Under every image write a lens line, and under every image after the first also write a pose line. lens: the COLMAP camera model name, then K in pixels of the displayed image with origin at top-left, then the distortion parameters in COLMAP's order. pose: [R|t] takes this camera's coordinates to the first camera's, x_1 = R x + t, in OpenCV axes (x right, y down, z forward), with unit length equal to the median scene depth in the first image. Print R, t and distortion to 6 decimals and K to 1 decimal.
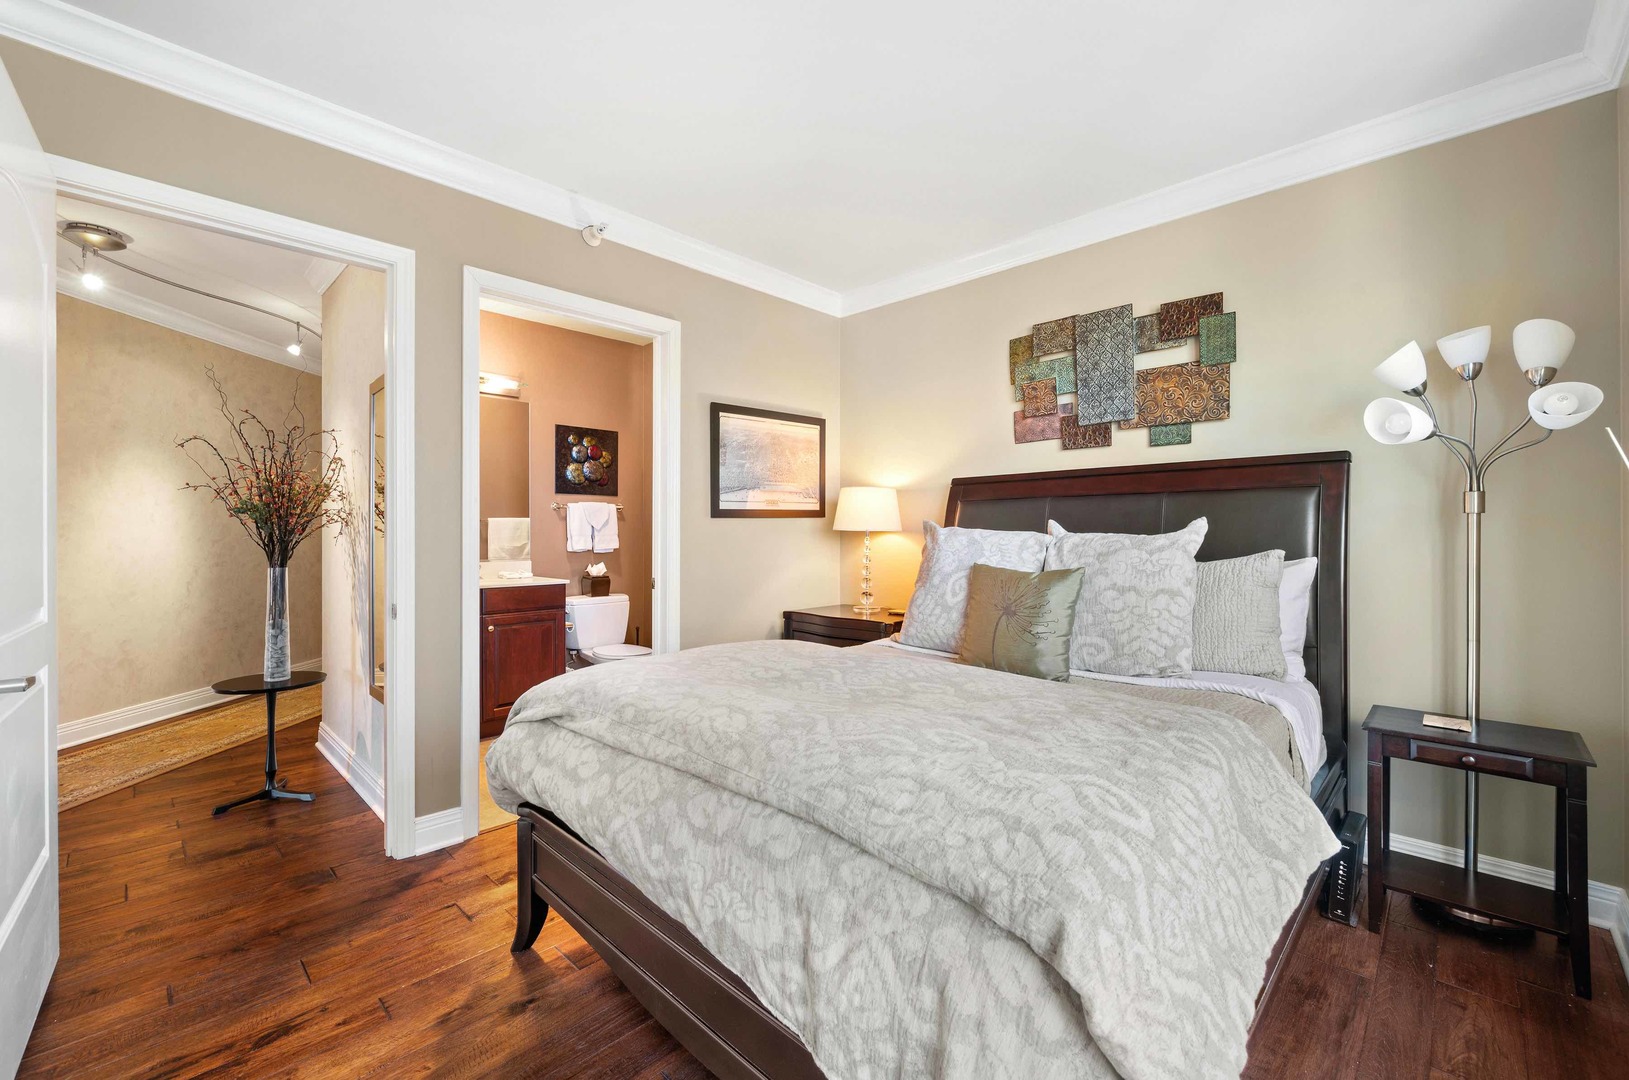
lens RADIAL K [[652.9, 0, 811.9], [0, 652.9, 538.6], [0, 0, 1]] dist [0.001310, 0.000317]
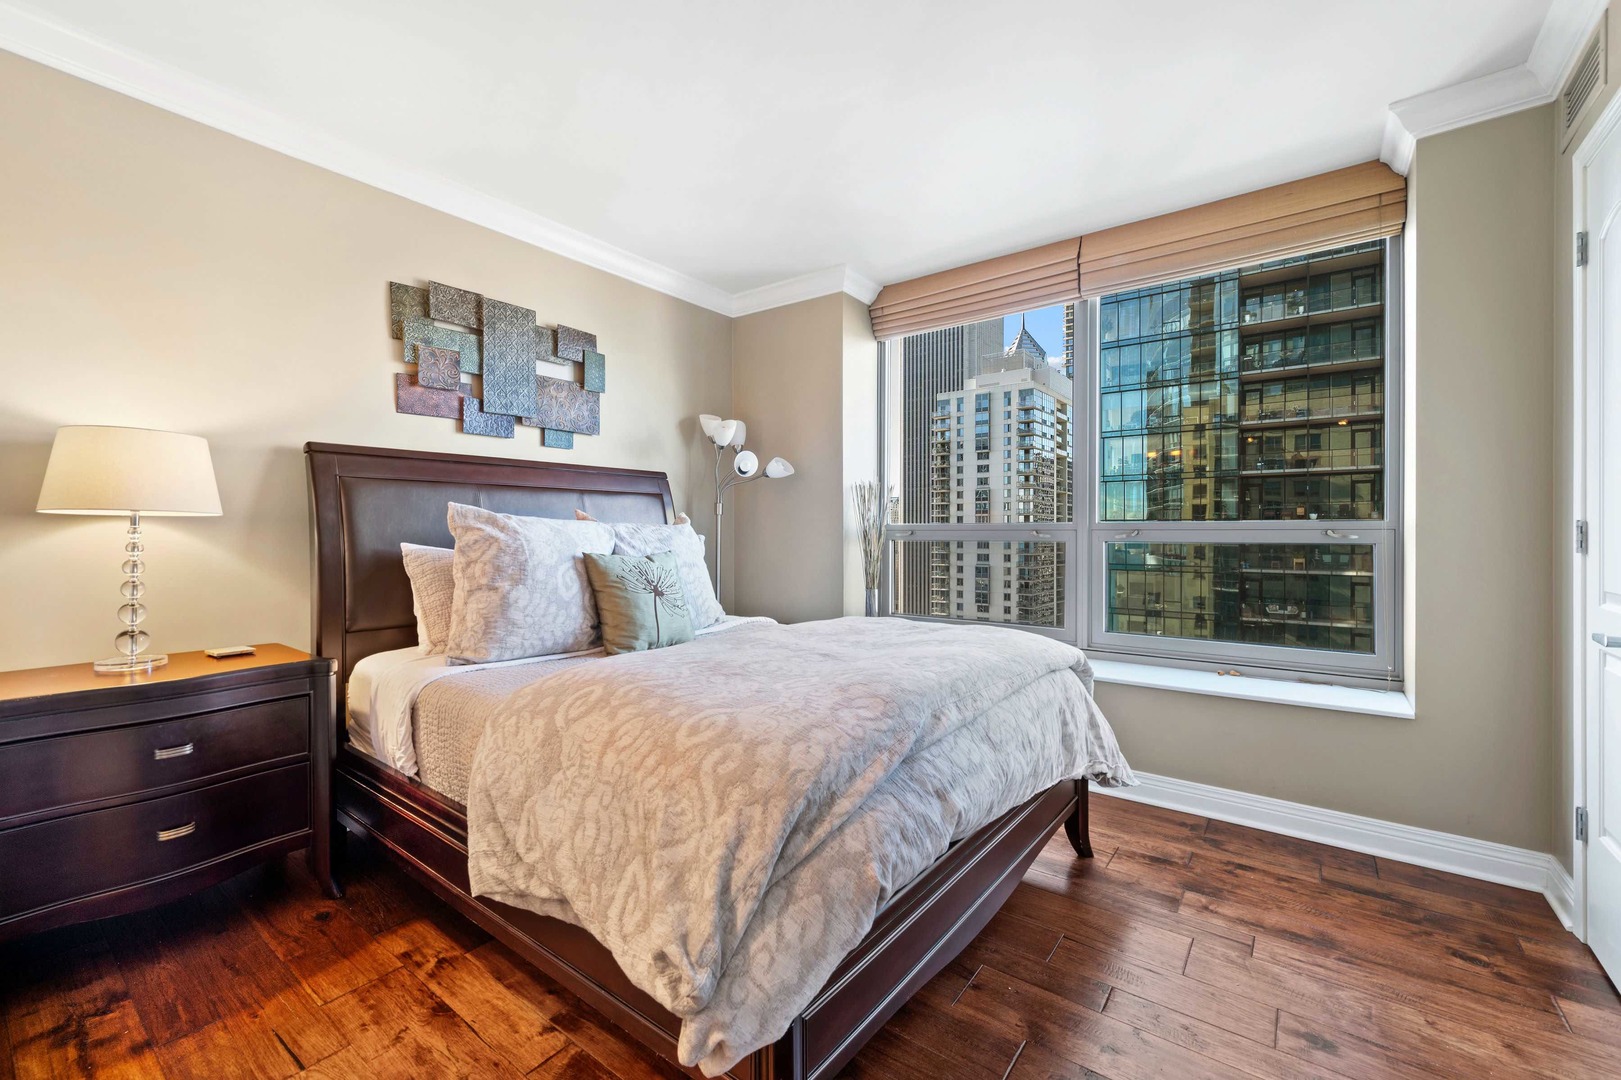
lens RADIAL K [[655.7, 0, 815.6], [0, 655.7, 538.6], [0, 0, 1]] dist [-0.018311, -0.000090]
pose [[-0.111954, -0.009716, 0.993666, -0.432609], [0.009820, 0.999893, 0.010883, 0.006103], [-0.993665, 0.010977, -0.111847, 0.450950]]
